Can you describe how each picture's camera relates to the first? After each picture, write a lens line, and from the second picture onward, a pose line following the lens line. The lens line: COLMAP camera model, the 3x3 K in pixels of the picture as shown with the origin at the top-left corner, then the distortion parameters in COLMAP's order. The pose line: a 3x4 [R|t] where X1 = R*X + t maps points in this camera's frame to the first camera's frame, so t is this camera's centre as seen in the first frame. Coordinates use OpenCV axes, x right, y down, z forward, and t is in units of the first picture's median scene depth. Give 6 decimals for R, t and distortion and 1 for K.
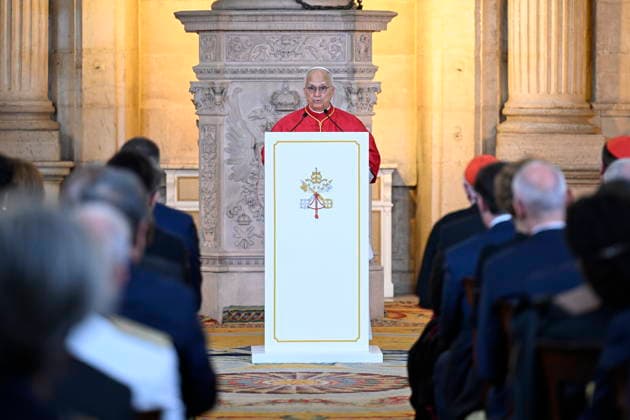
lens RADIAL K [[2640.8, 0, 315.0], [0, 2640.8, 210.0], [0, 0, 1]] dist [-0.206135, -6.021392]
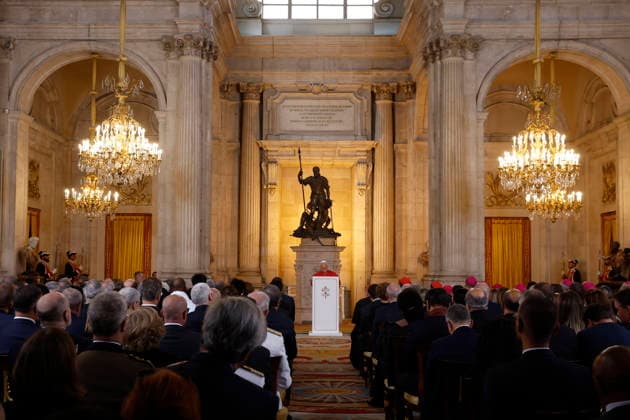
lens RADIAL K [[2640.8, 0, 315.0], [0, 2640.8, 210.0], [0, 0, 1]] dist [-0.206135, -6.021392]
pose [[0.999790, 0.007728, -0.018990, 0.058522], [-0.008317, 0.999480, -0.031149, -0.005923], [0.018739, 0.031301, 0.999334, -2.933703]]
